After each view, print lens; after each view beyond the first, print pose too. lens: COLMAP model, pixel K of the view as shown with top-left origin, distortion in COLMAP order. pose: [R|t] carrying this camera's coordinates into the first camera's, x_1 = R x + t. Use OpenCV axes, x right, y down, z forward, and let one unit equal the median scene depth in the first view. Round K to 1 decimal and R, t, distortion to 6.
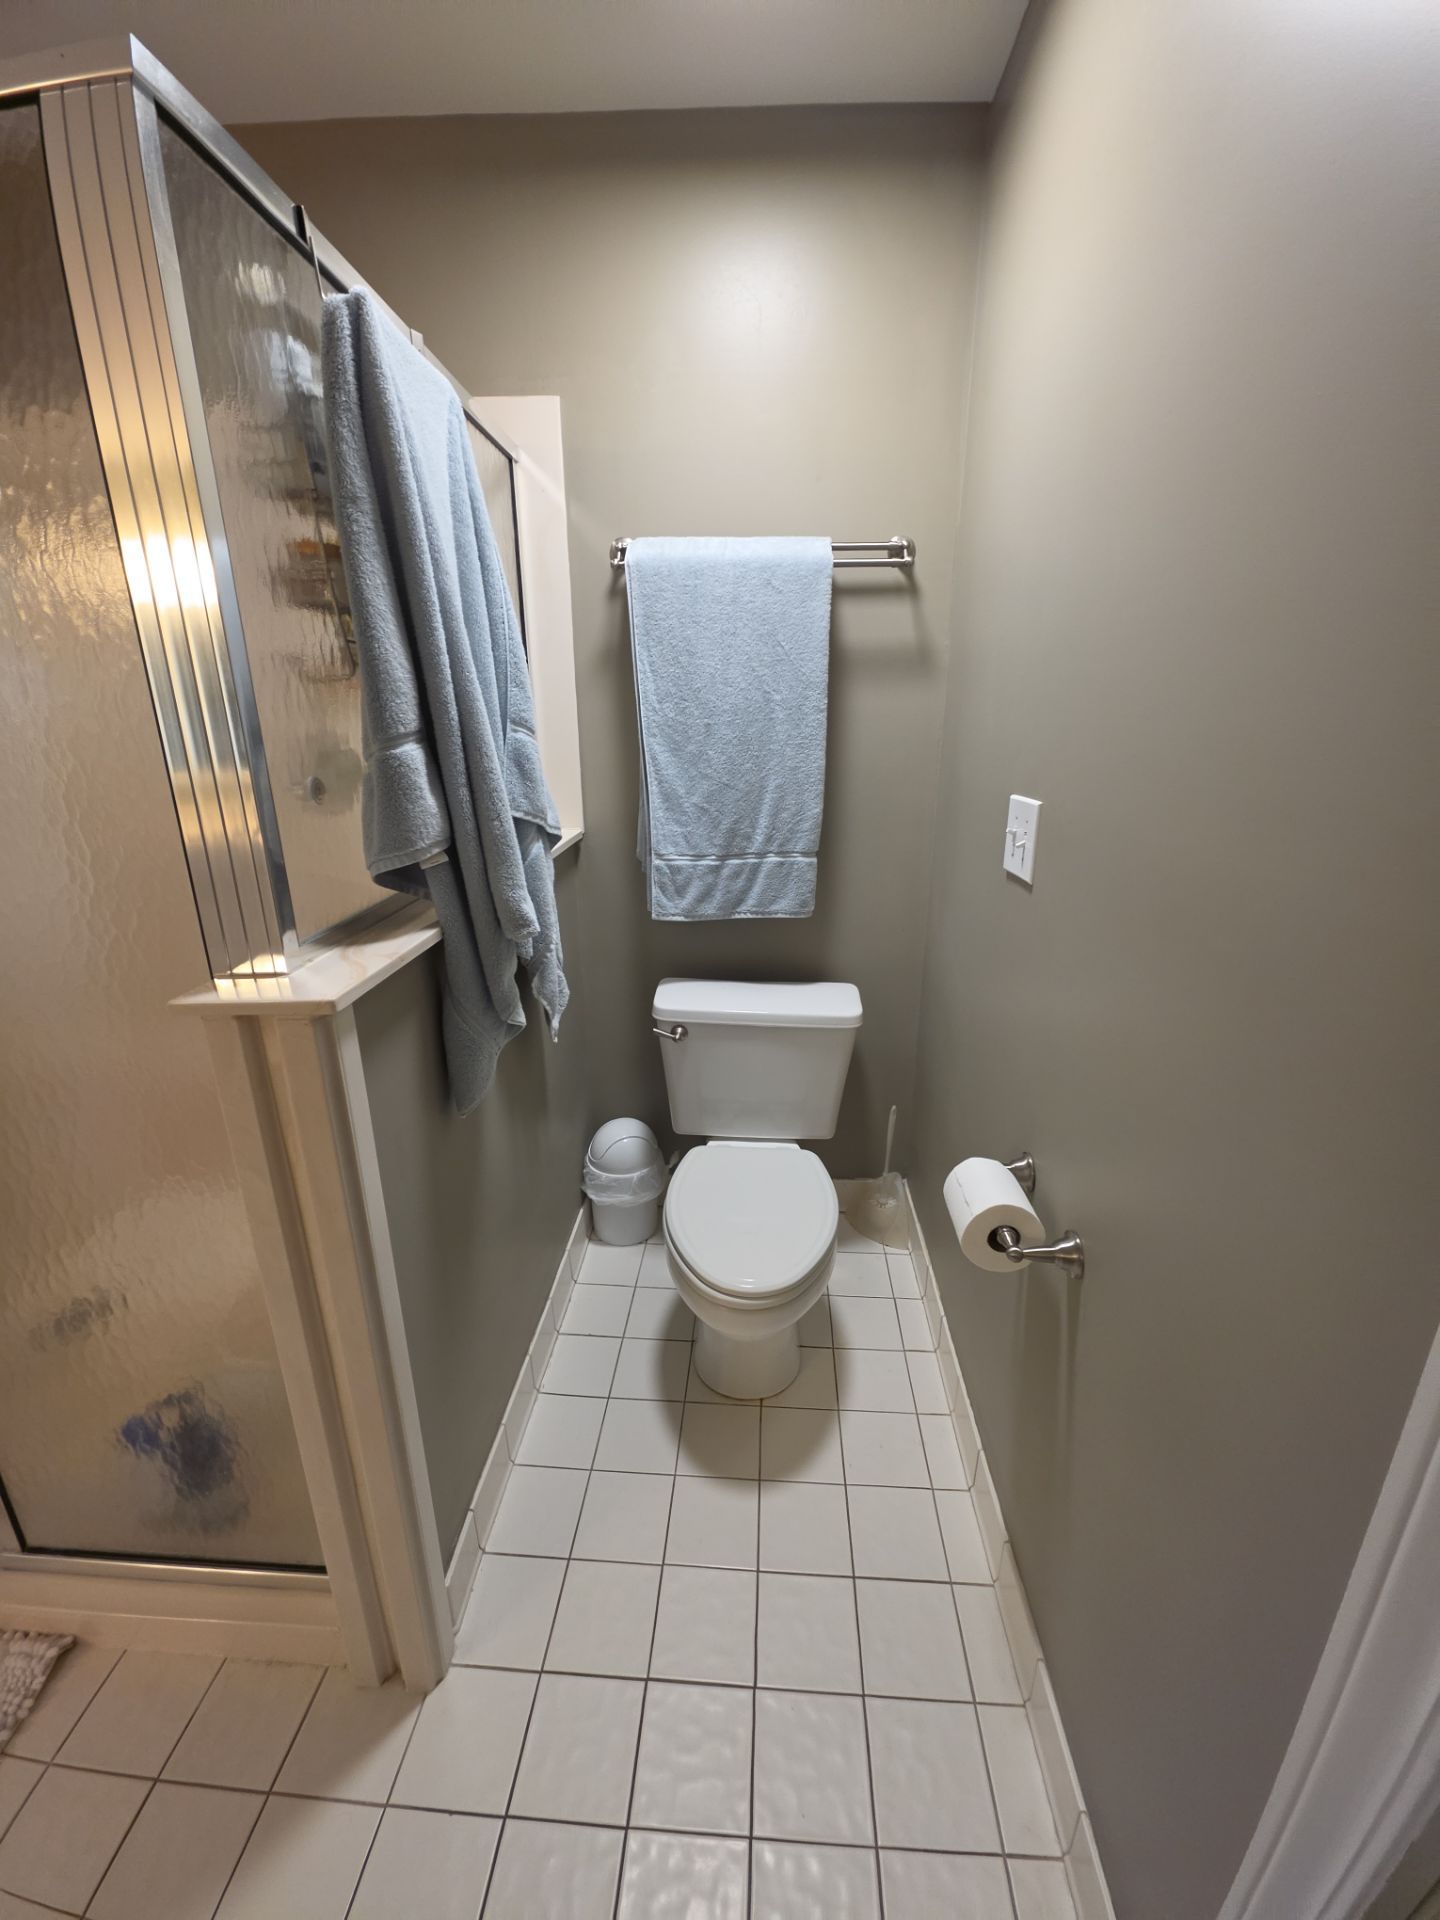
lens RADIAL K [[770.5, 0, 720.0], [0, 770.5, 960.0], [0, 0, 1]] dist [0.006536, -0.006918]
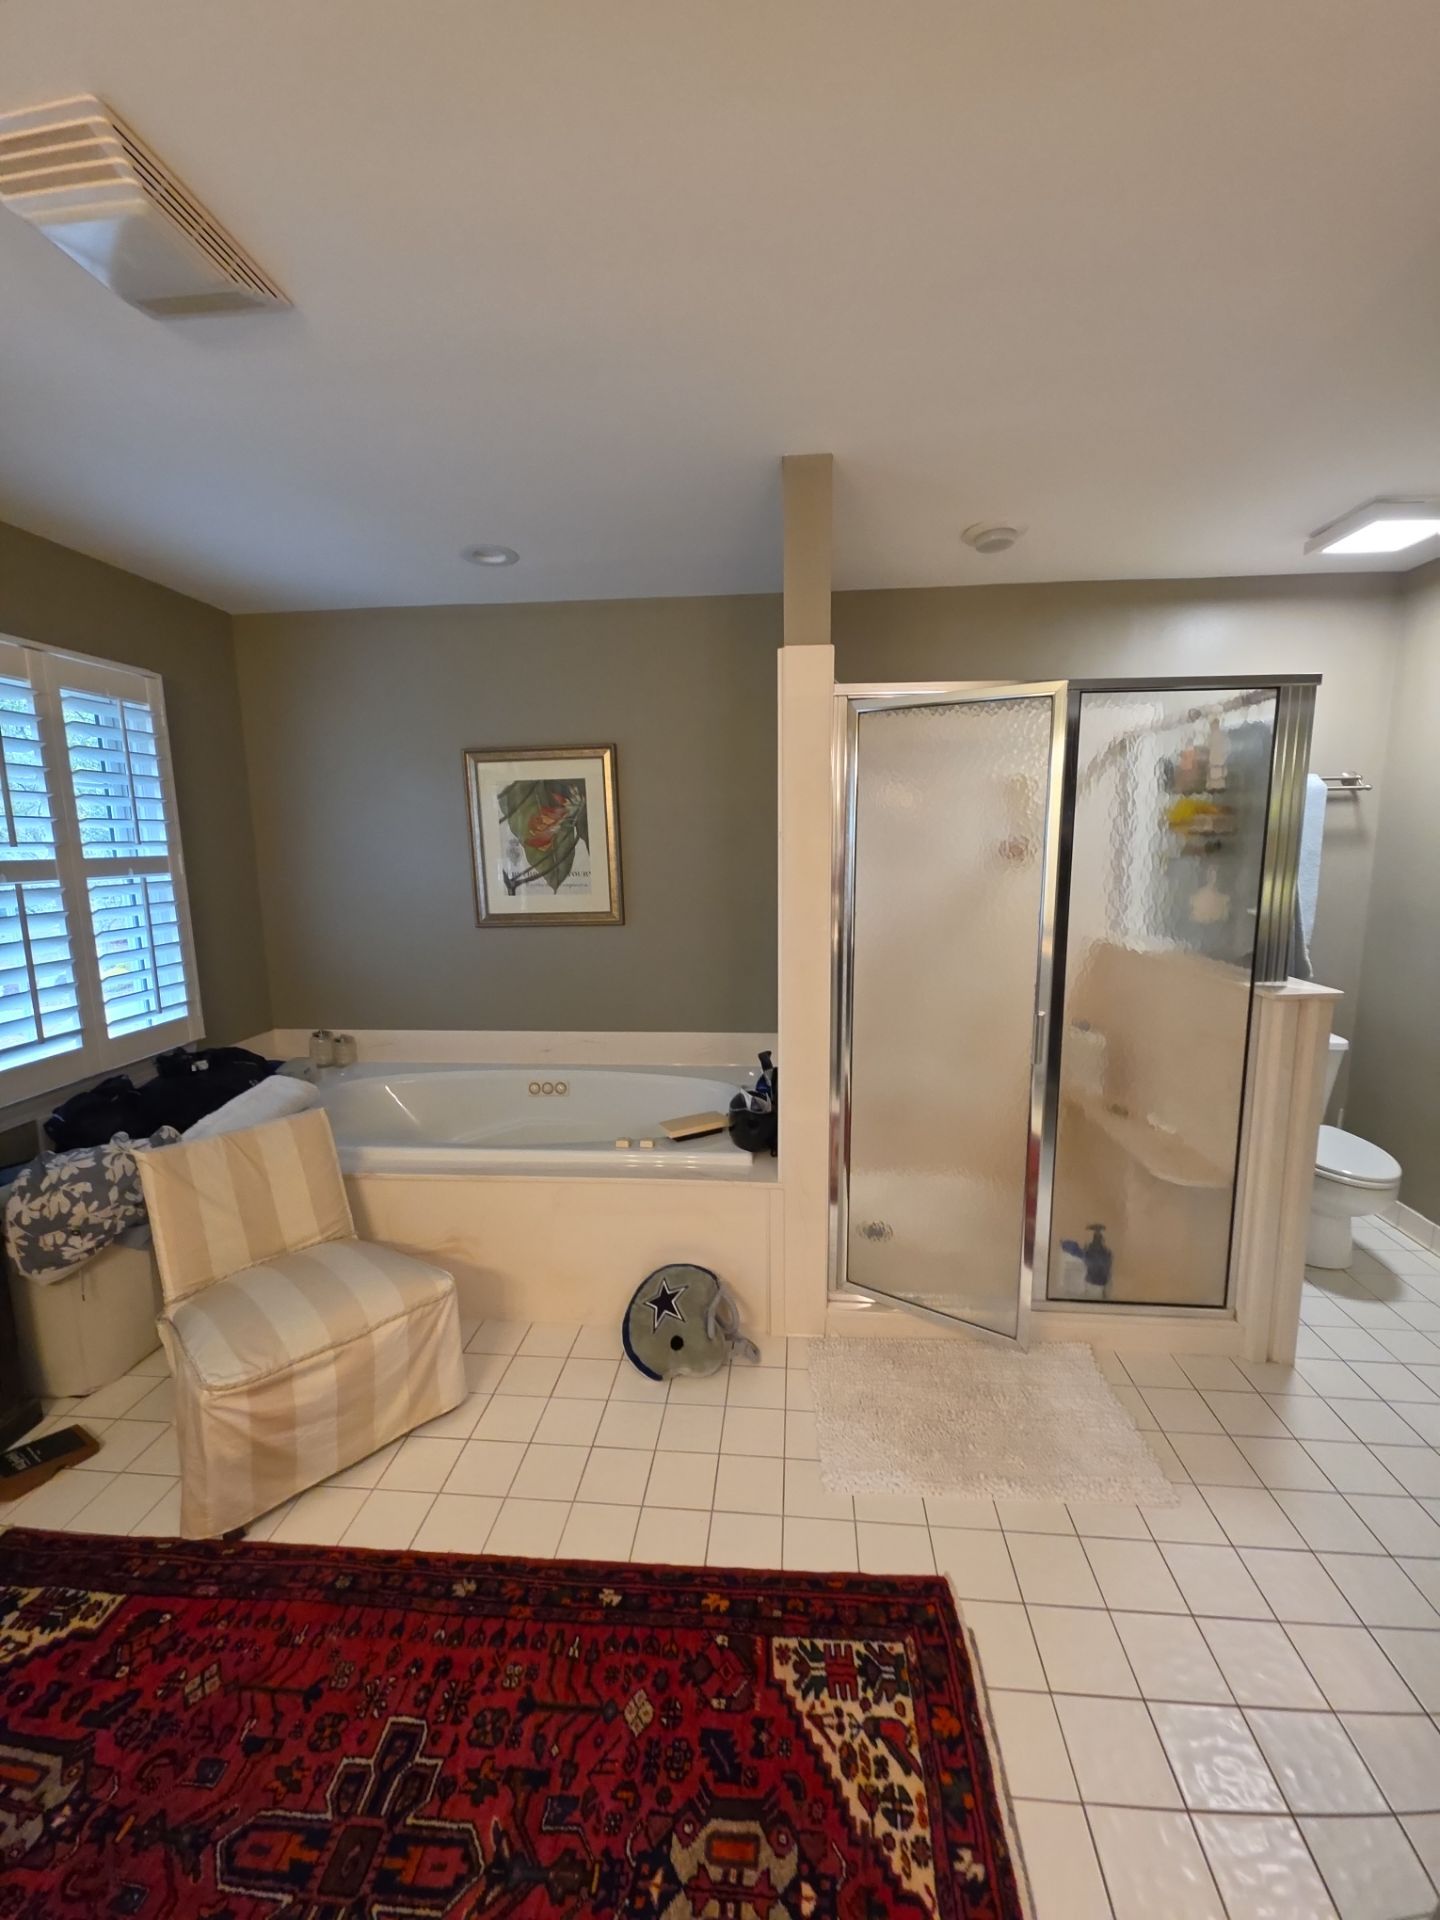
lens RADIAL K [[770.5, 0, 720.0], [0, 770.5, 960.0], [0, 0, 1]] dist [0.006536, -0.006918]
pose [[0.999315, -0.009323, -0.035803, -1.382301], [0.003618, 0.987714, -0.156231, 0.186067], [0.036819, 0.155994, 0.987071, -0.902899]]
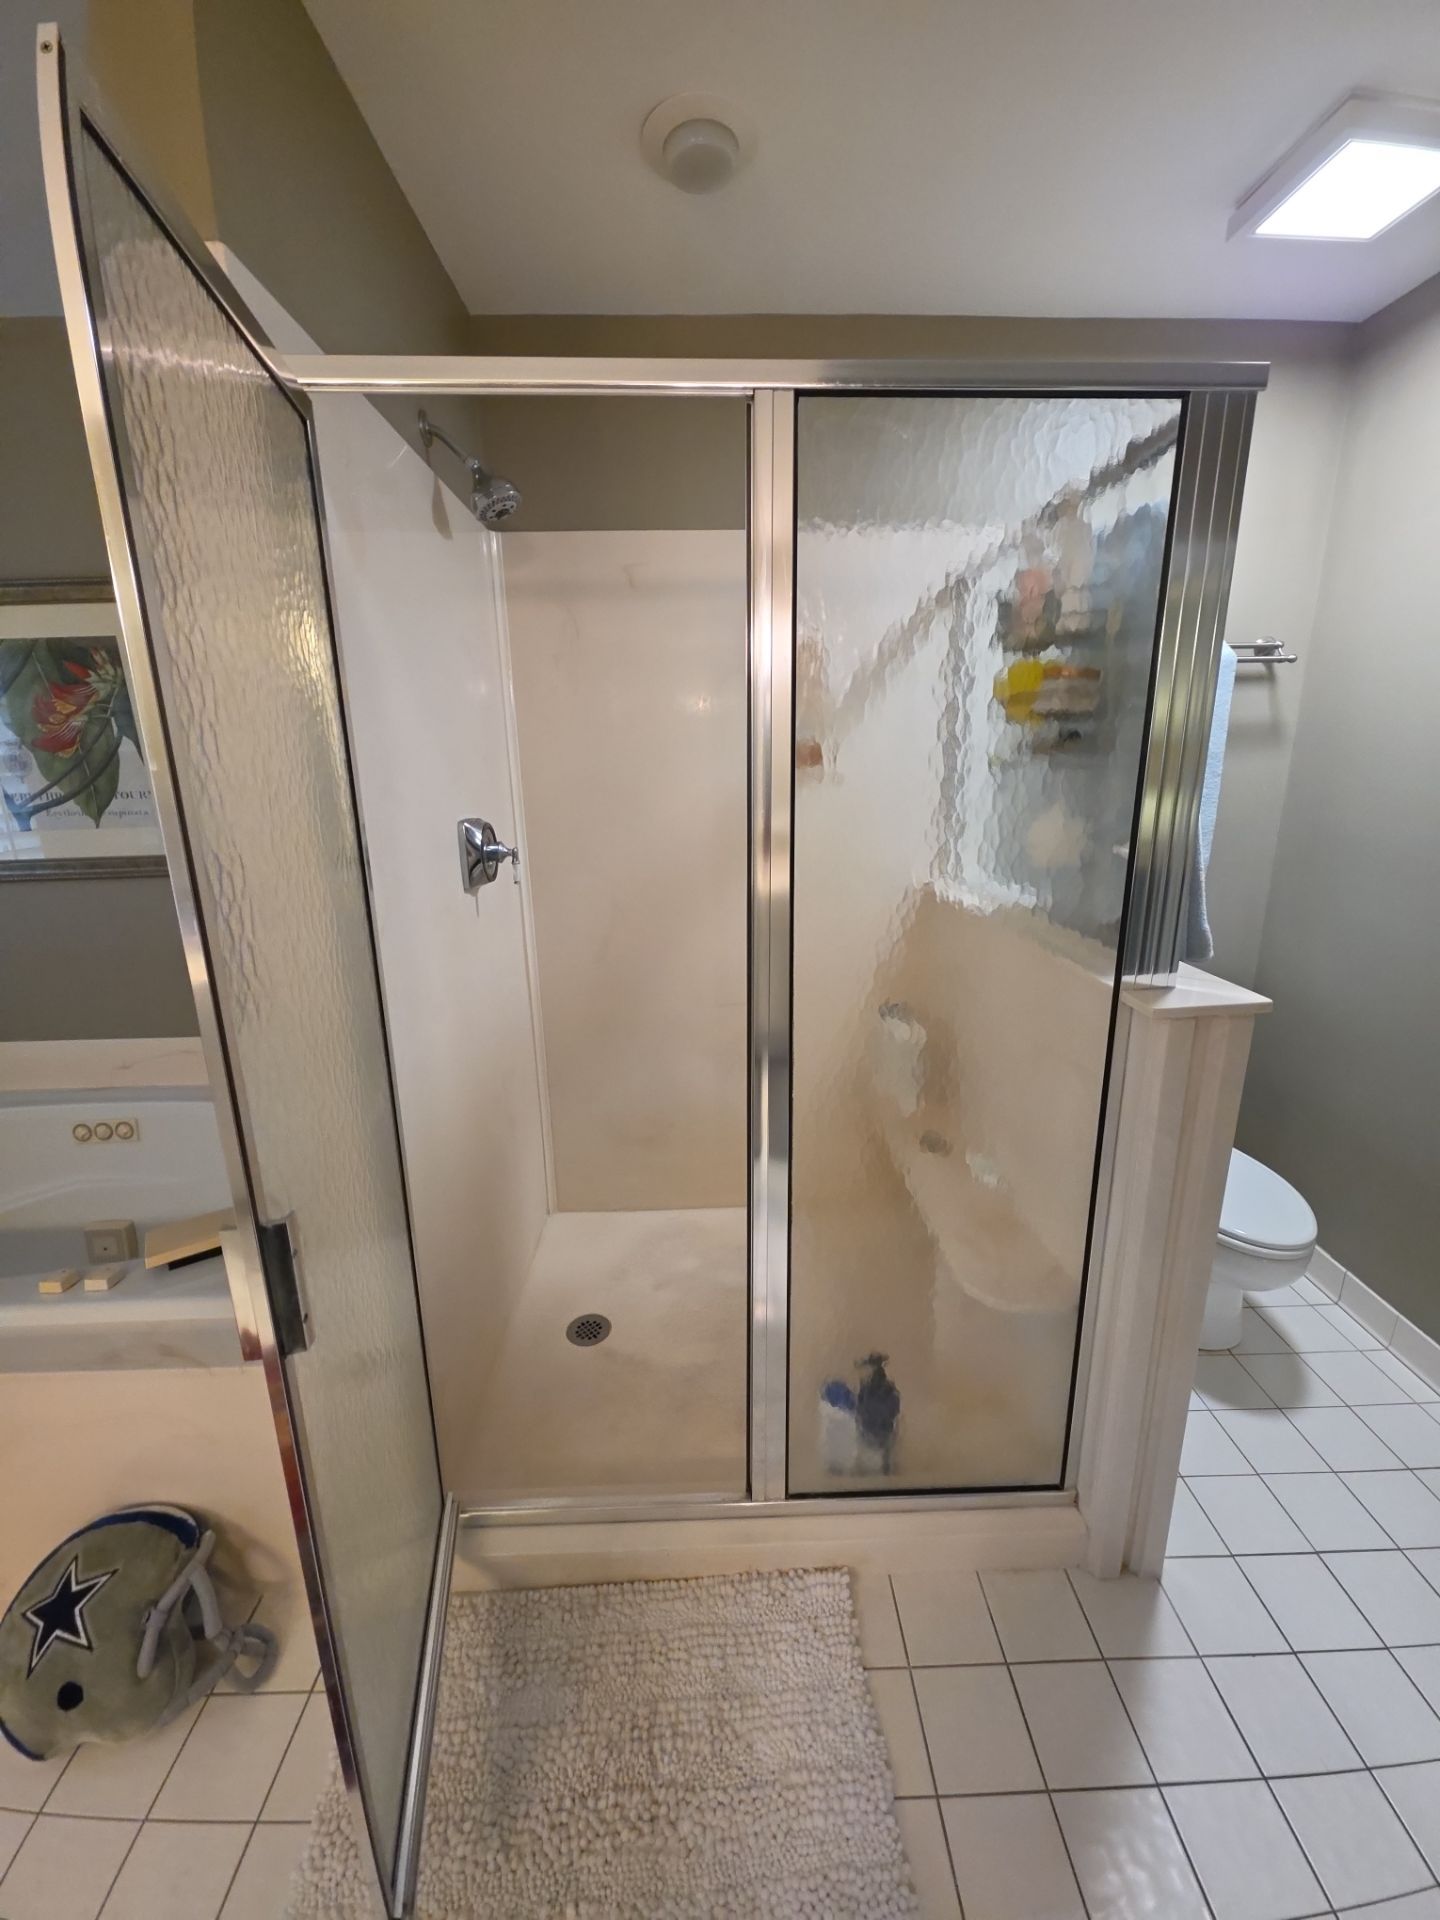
lens RADIAL K [[770.5, 0, 720.0], [0, 770.5, 960.0], [0, 0, 1]] dist [0.006536, -0.006918]
pose [[0.996796, -0.037241, 0.070781, -0.891152], [0.041198, 0.997620, -0.055289, 0.005291], [-0.068553, 0.058028, 0.995958, -0.184143]]
